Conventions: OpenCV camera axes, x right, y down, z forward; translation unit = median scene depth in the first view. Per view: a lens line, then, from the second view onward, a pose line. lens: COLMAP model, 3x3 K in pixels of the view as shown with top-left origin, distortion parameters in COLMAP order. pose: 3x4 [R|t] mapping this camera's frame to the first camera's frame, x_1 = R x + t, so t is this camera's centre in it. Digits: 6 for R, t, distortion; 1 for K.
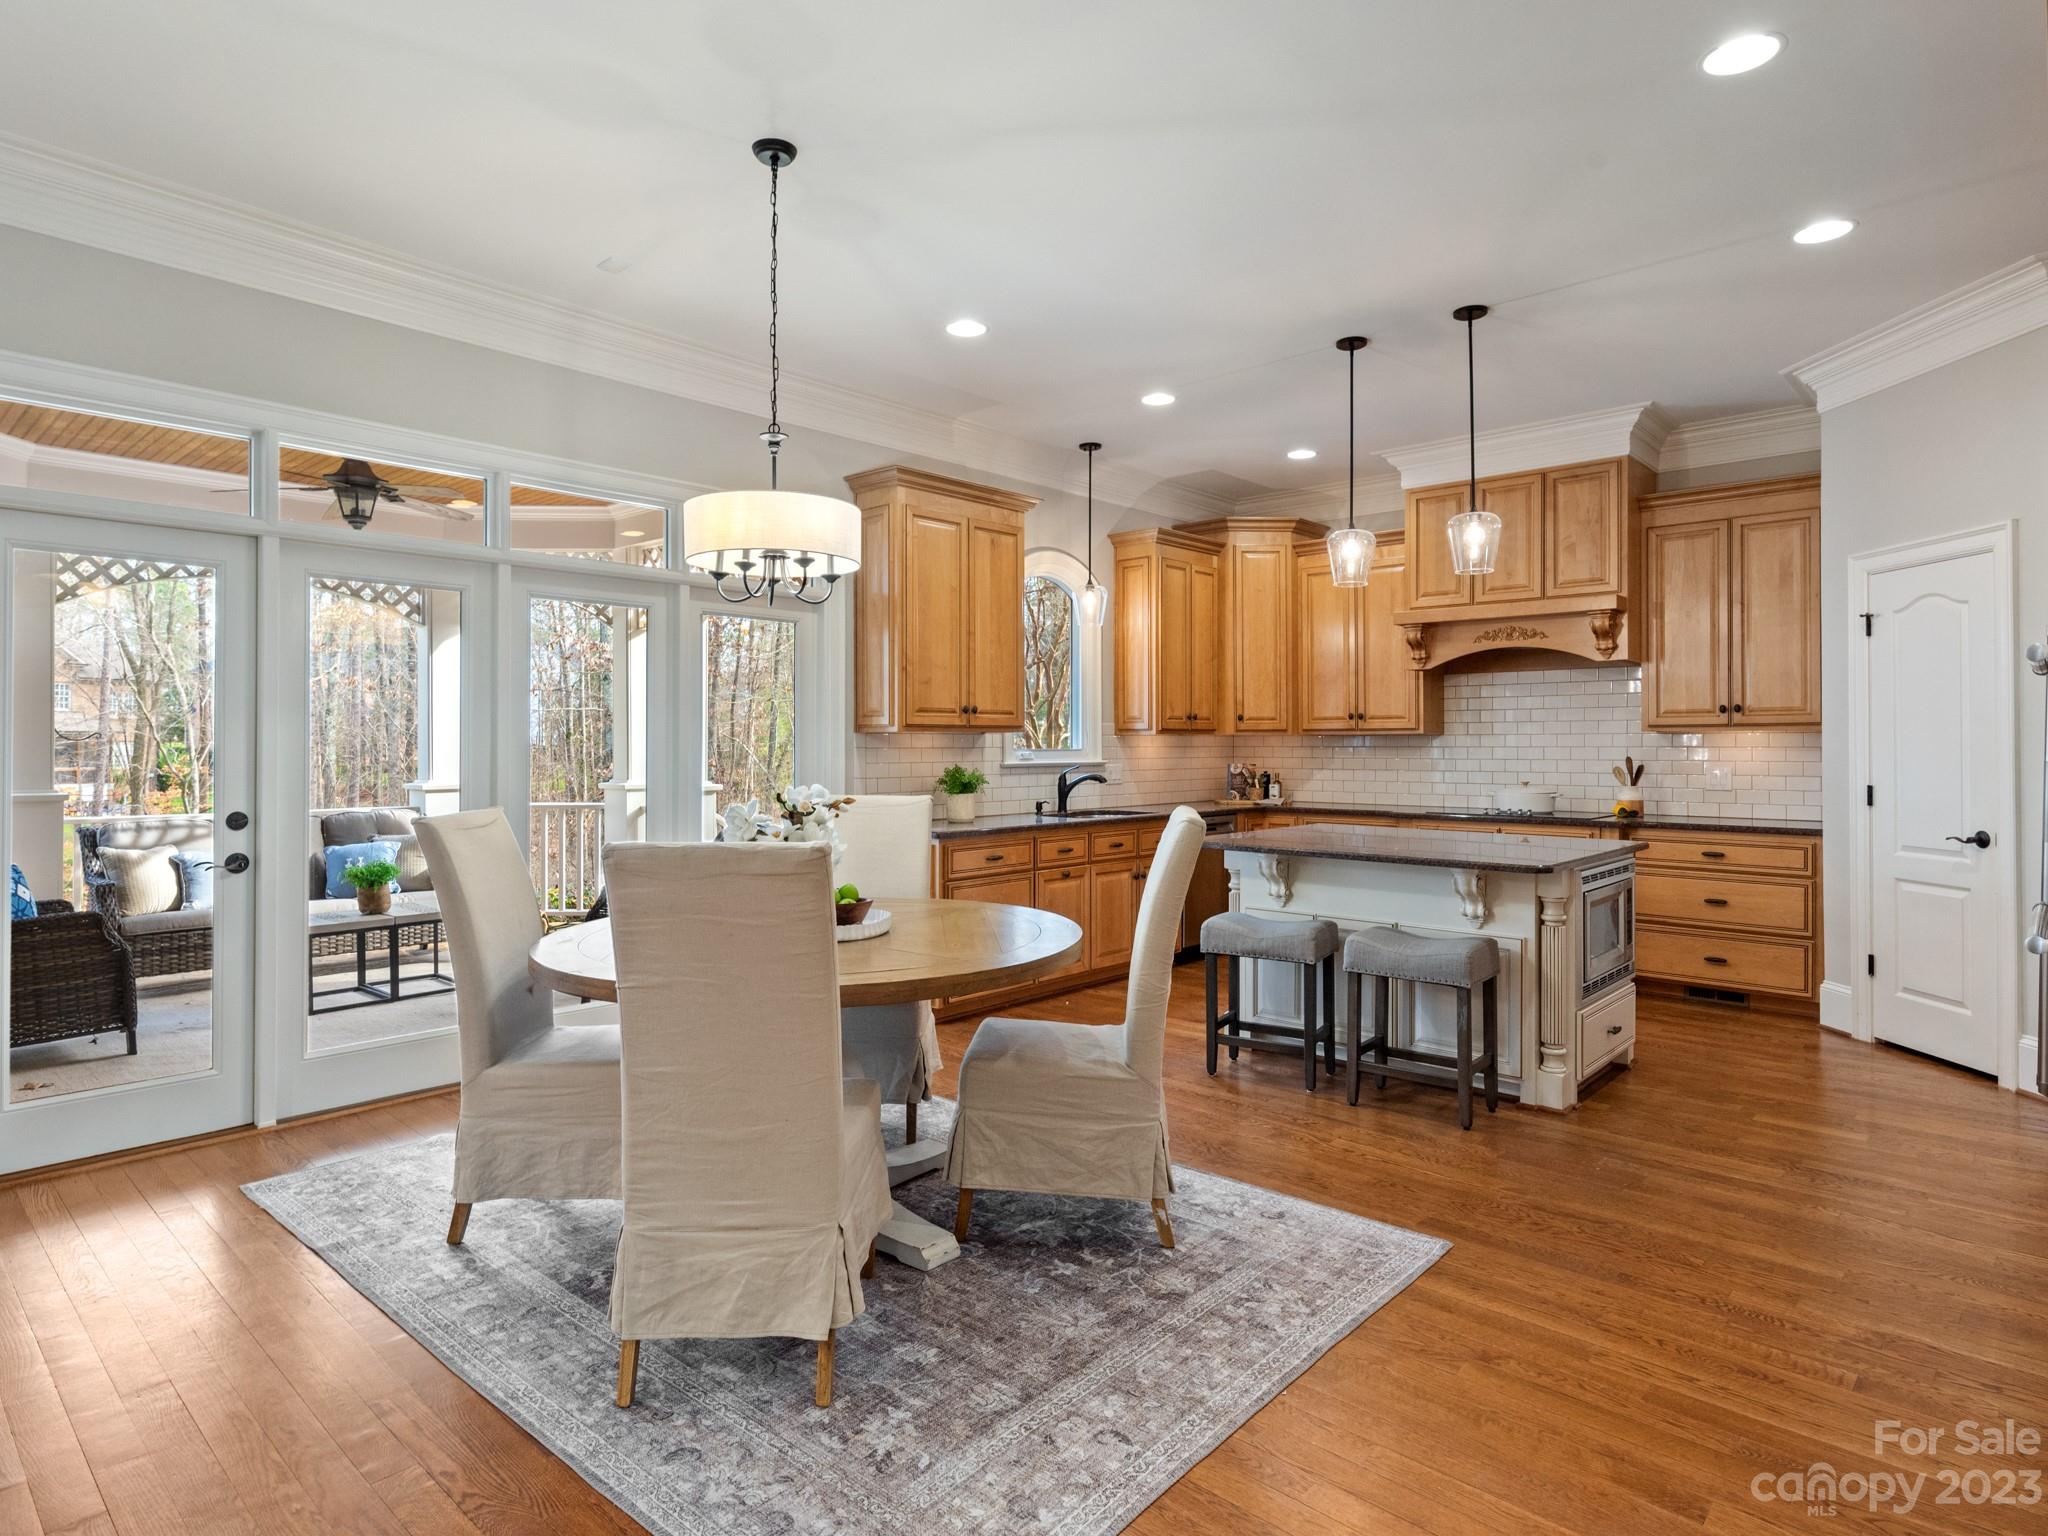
lens RADIAL K [[1137.6, 0, 1017.3], [0, 1137.6, 743.9], [0, 0, 1]] dist [-0.006280, -0.002832]
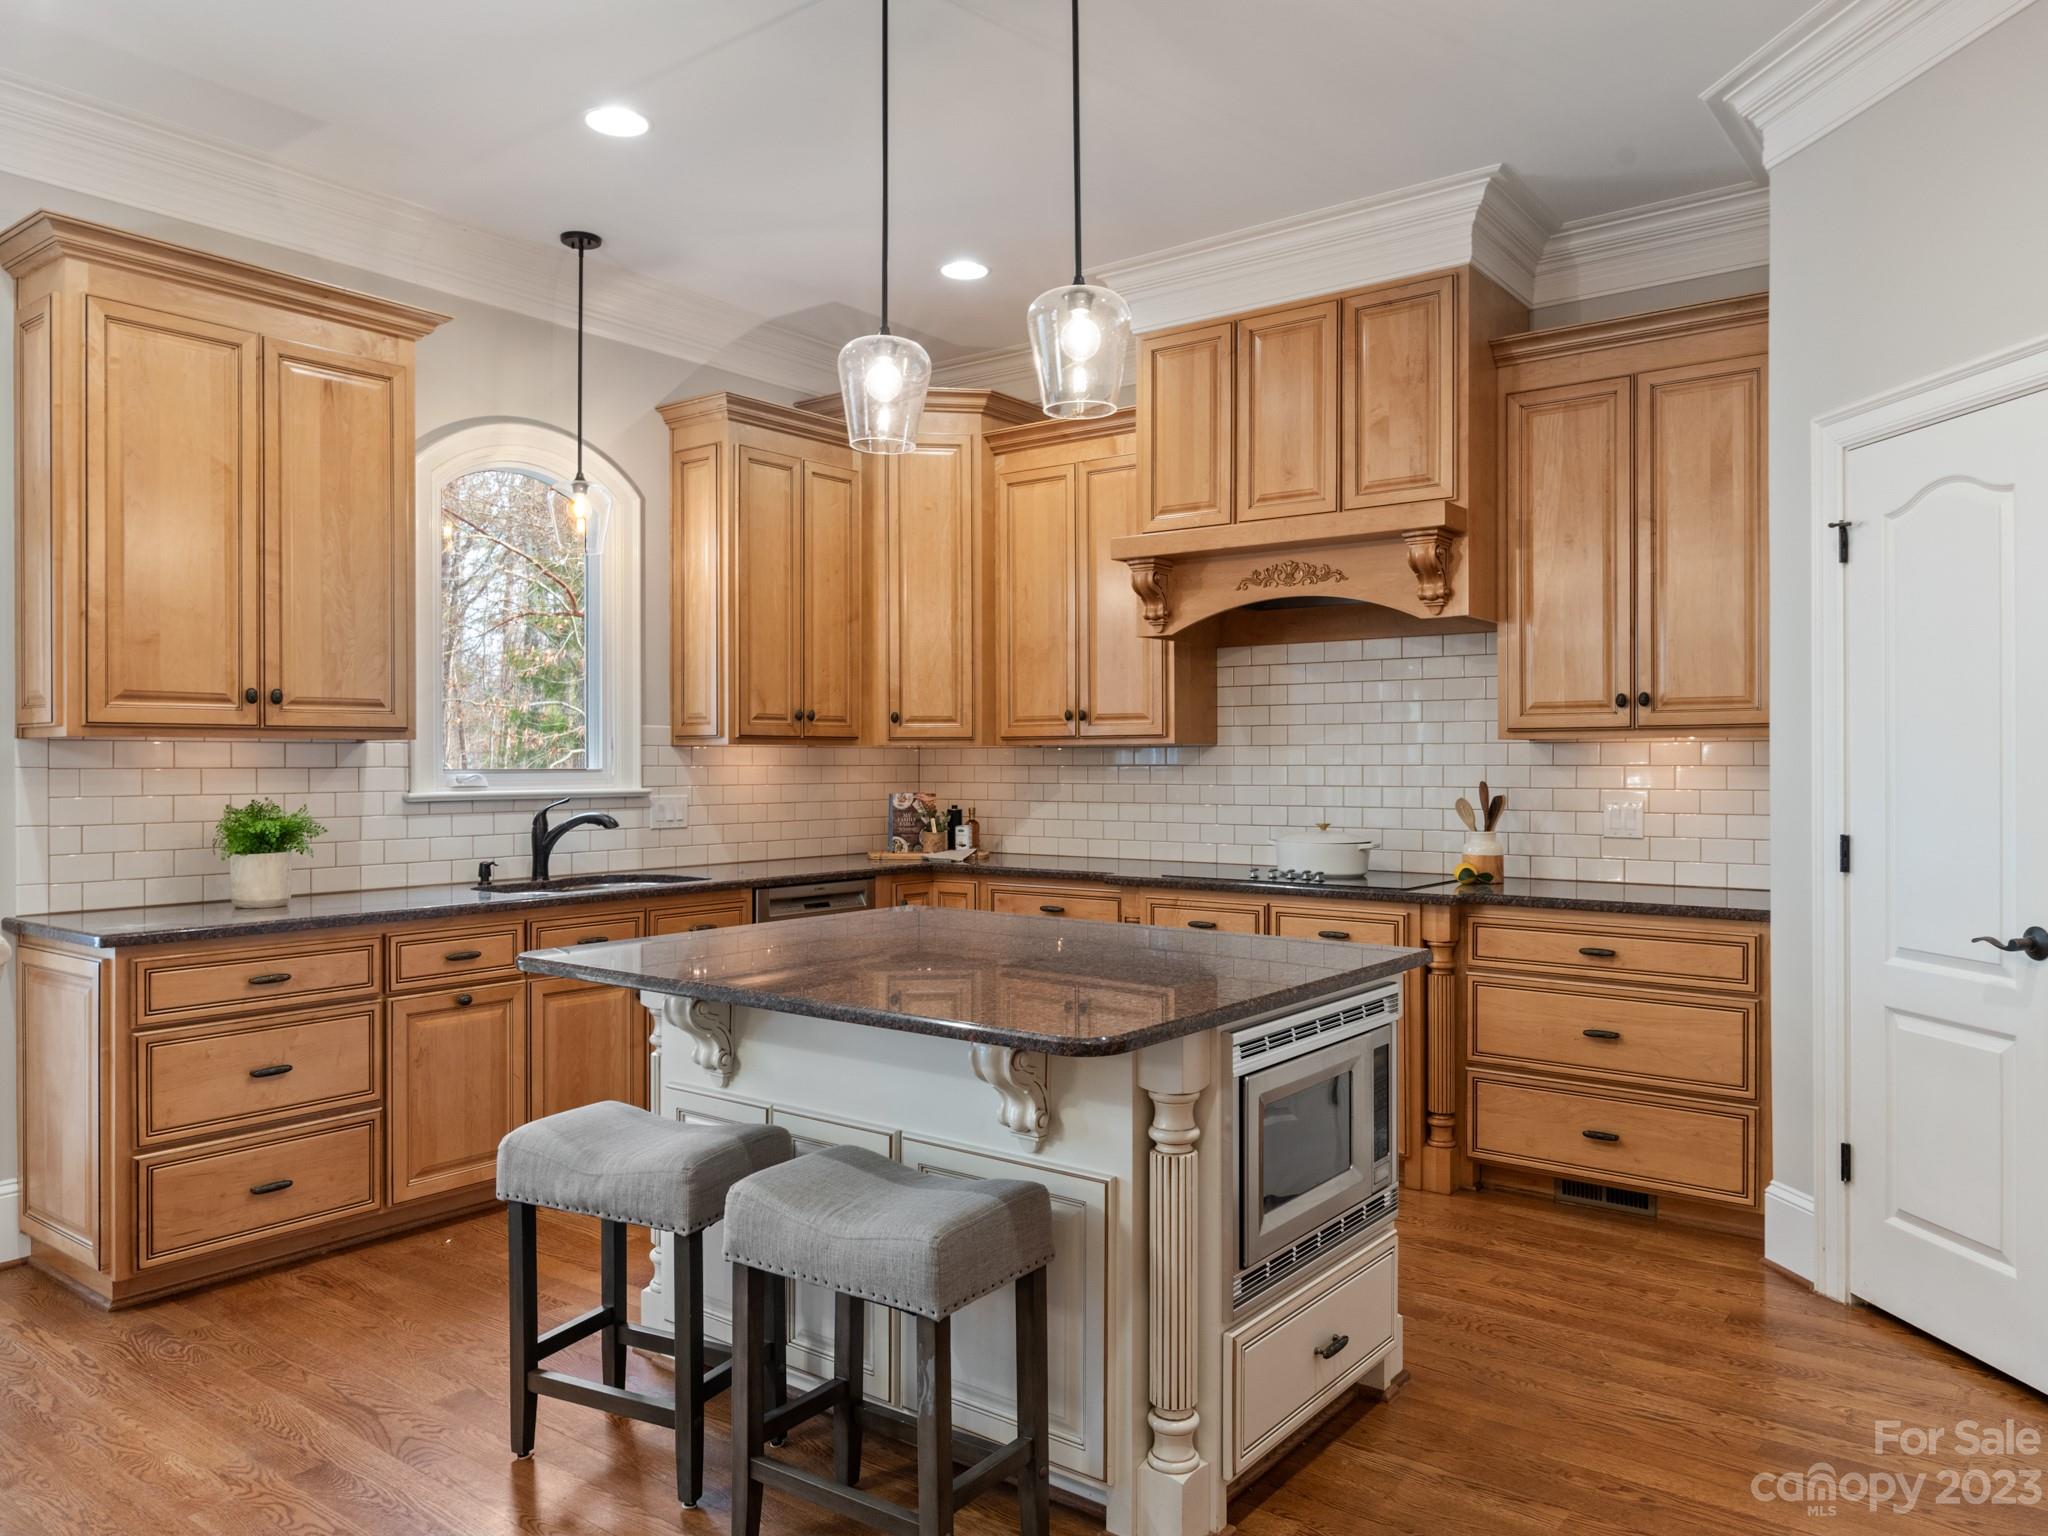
lens RADIAL K [[1428.5, 0, 1038.8], [0, 1428.5, 769.7], [0, 0, 1]] dist [-0.004149, -0.002315]
pose [[0.995239, -0.000695, 0.097460, 0.245933], [0.000182, 0.999986, 0.005273, 0.000918], [-0.097463, -0.005230, 0.995225, 0.290410]]
